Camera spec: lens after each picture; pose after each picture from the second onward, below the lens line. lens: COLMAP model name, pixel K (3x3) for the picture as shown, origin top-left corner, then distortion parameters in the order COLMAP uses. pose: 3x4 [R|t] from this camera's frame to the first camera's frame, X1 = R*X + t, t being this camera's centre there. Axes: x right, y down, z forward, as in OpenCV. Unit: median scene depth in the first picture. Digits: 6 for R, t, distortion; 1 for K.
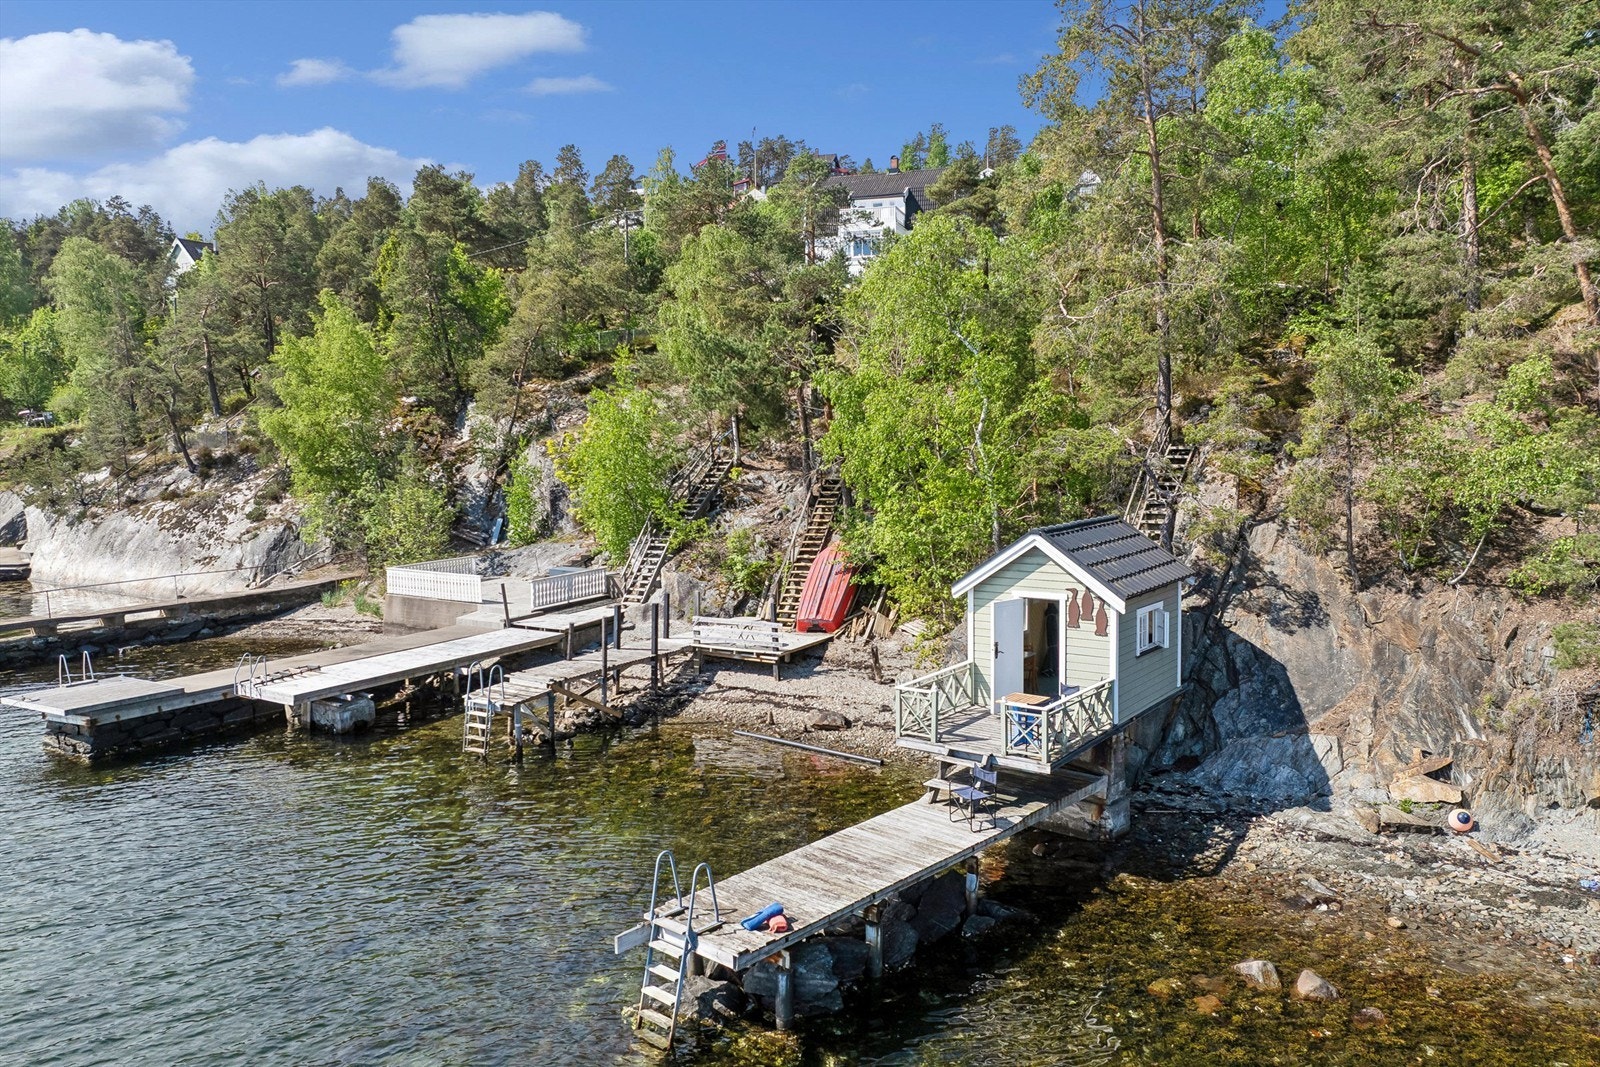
lens RADIAL K [[1139.3, 0, 800.0], [0, 1139.3, 533.5], [0, 0, 1]] dist [-0.030226, 0.000786]
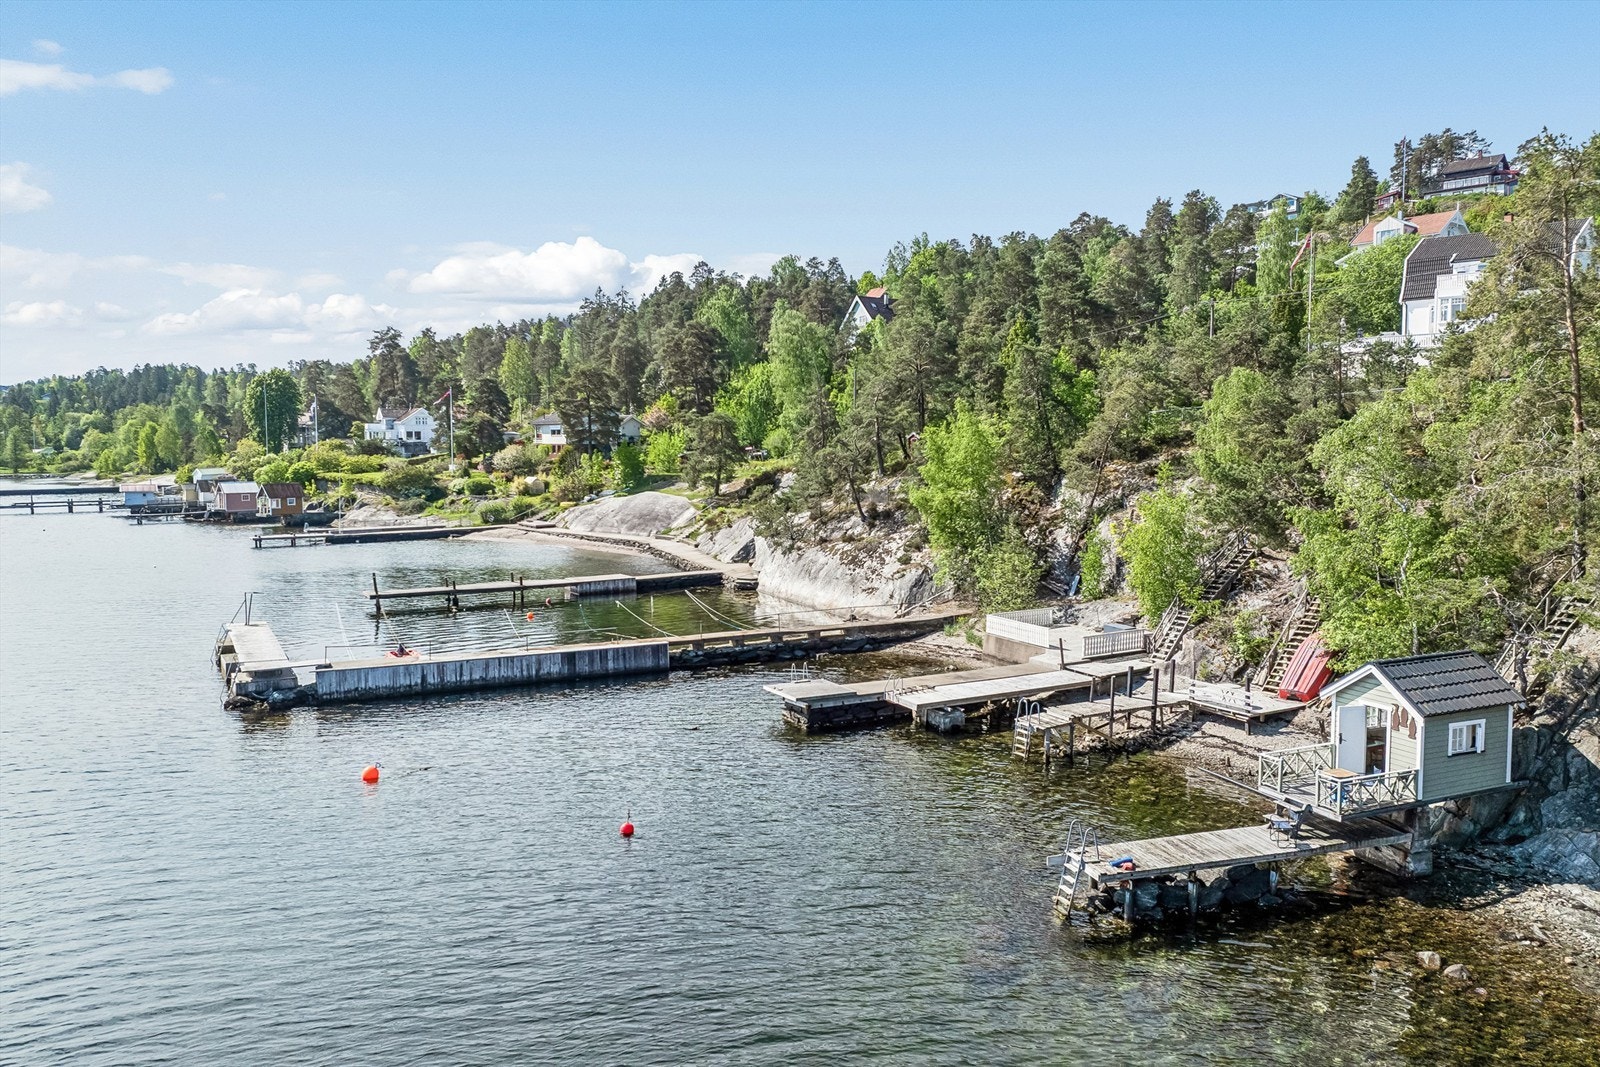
lens RADIAL K [[1139.3, 0, 800.0], [0, 1139.3, 533.5], [0, 0, 1]] dist [-0.030226, 0.000786]
pose [[0.855451, 0.048522, -0.515606, 0.168818], [-0.050261, 0.998680, 0.010595, -0.078301], [0.515440, 0.016851, 0.856760, -0.345366]]
